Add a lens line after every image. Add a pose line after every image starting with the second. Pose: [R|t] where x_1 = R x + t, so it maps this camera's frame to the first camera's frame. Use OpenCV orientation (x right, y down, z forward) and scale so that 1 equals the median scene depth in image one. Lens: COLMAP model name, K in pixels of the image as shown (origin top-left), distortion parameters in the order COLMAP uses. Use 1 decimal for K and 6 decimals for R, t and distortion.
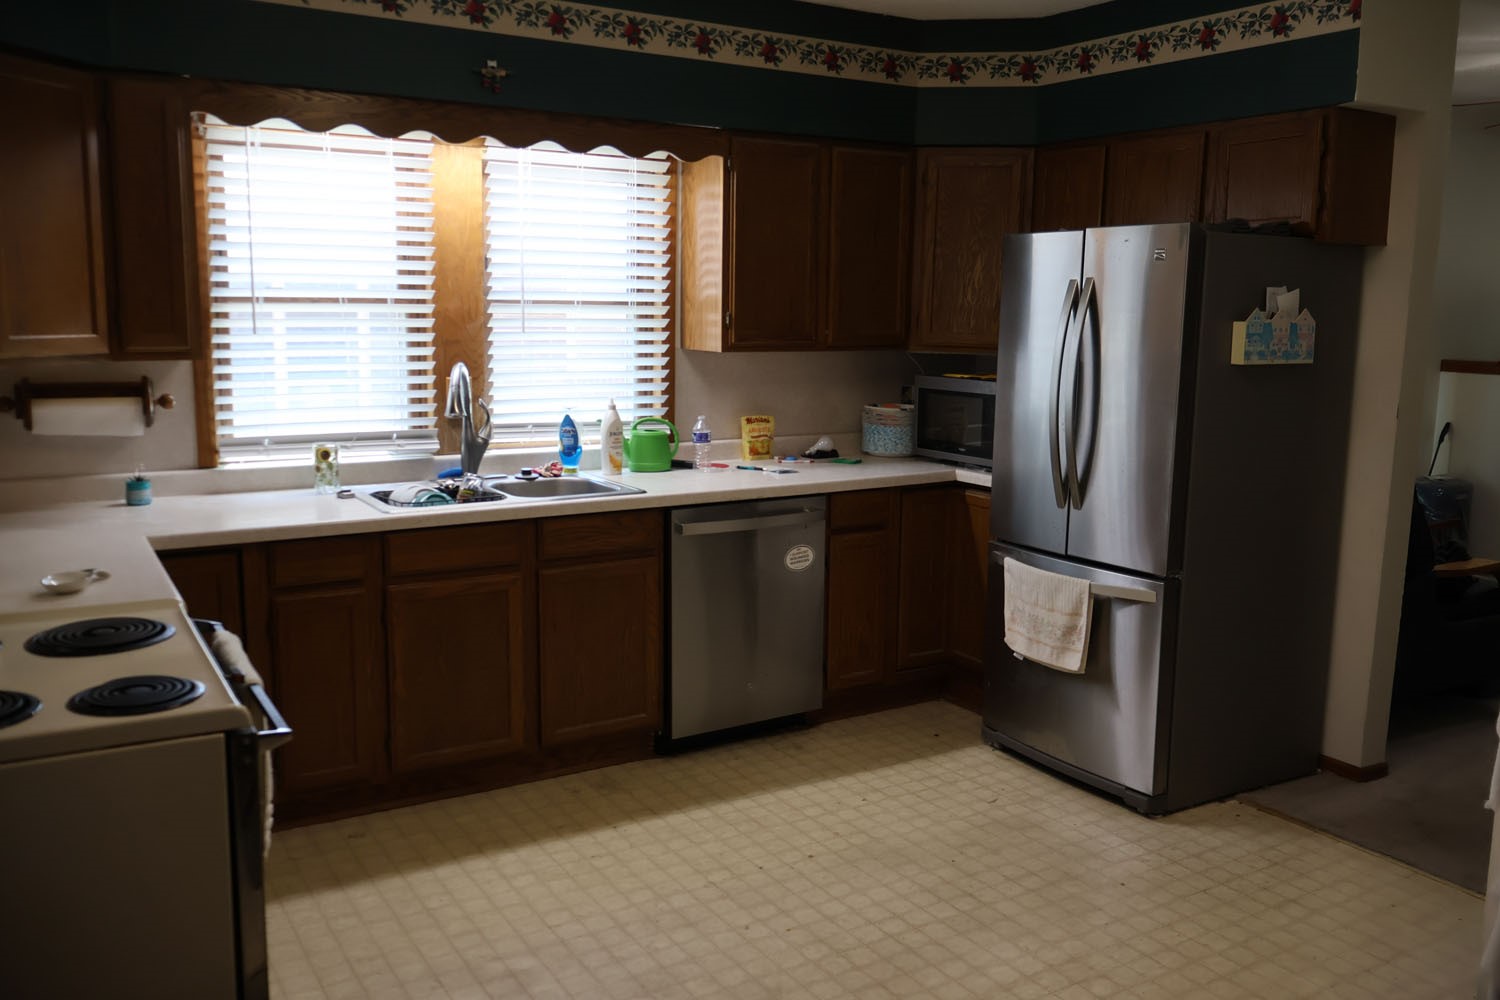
lens RADIAL K [[1266.0, 0, 796.4], [0, 1266.0, 498.2], [0, 0, 1]] dist [0.016758, 0.000680]
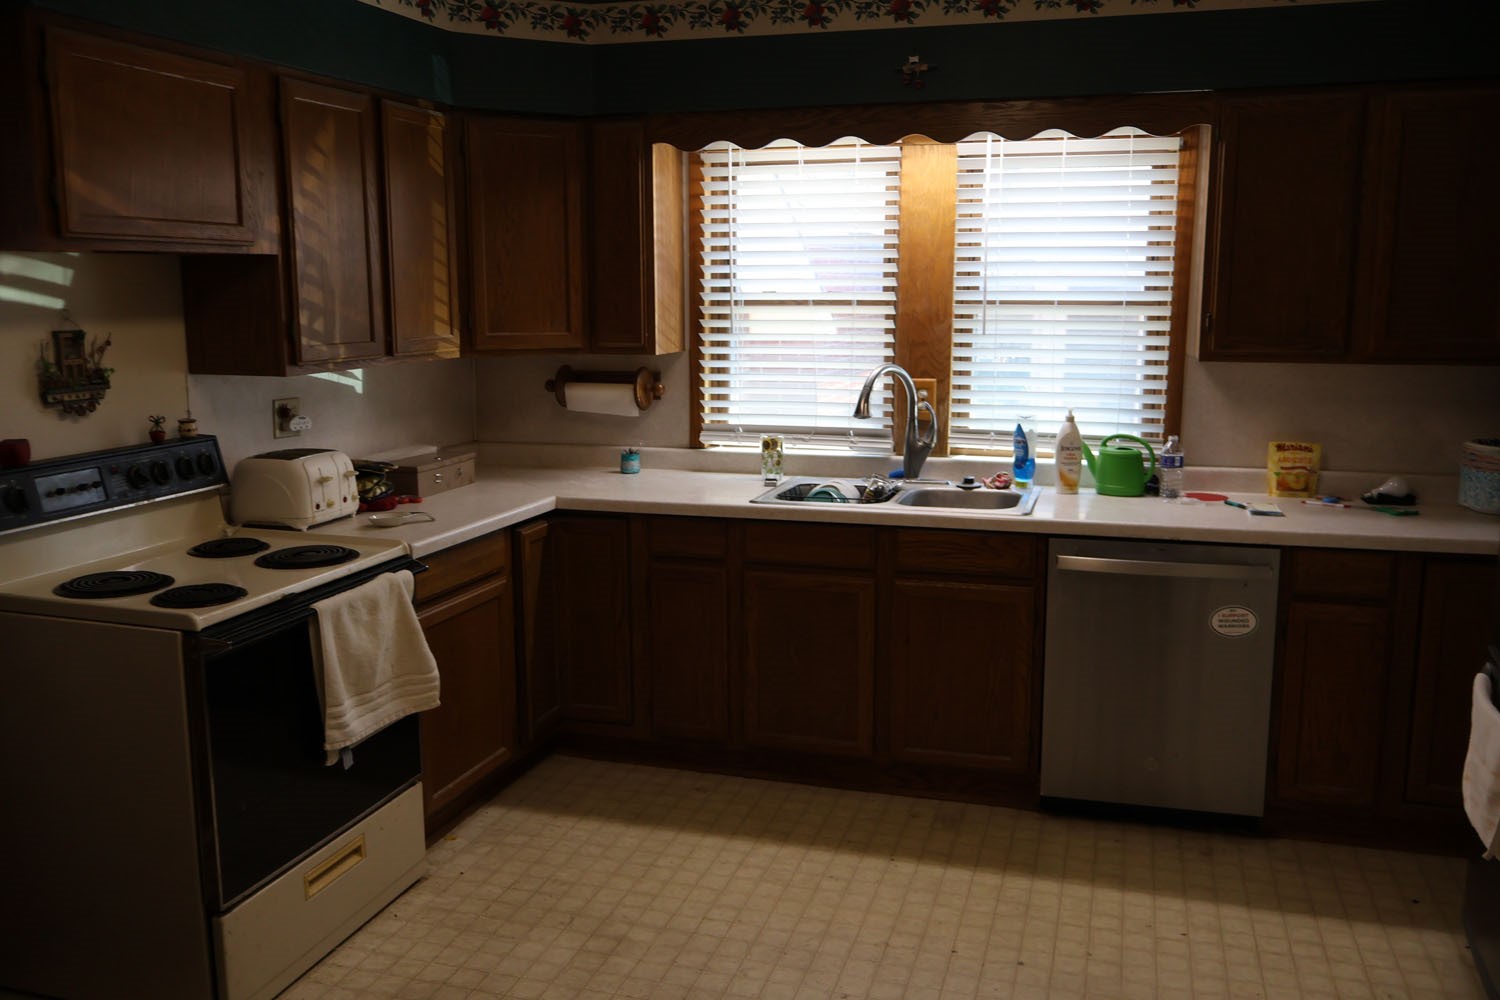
lens RADIAL K [[1266.0, 0, 753.3], [0, 1266.0, 505.7], [0, 0, 1]] dist [0.016758, 0.000680]
pose [[0.659495, 0.110459, -0.743549, 0.426660], [-0.110797, 0.992625, 0.049189, -0.033466], [0.743498, 0.049943, 0.666870, 0.262491]]
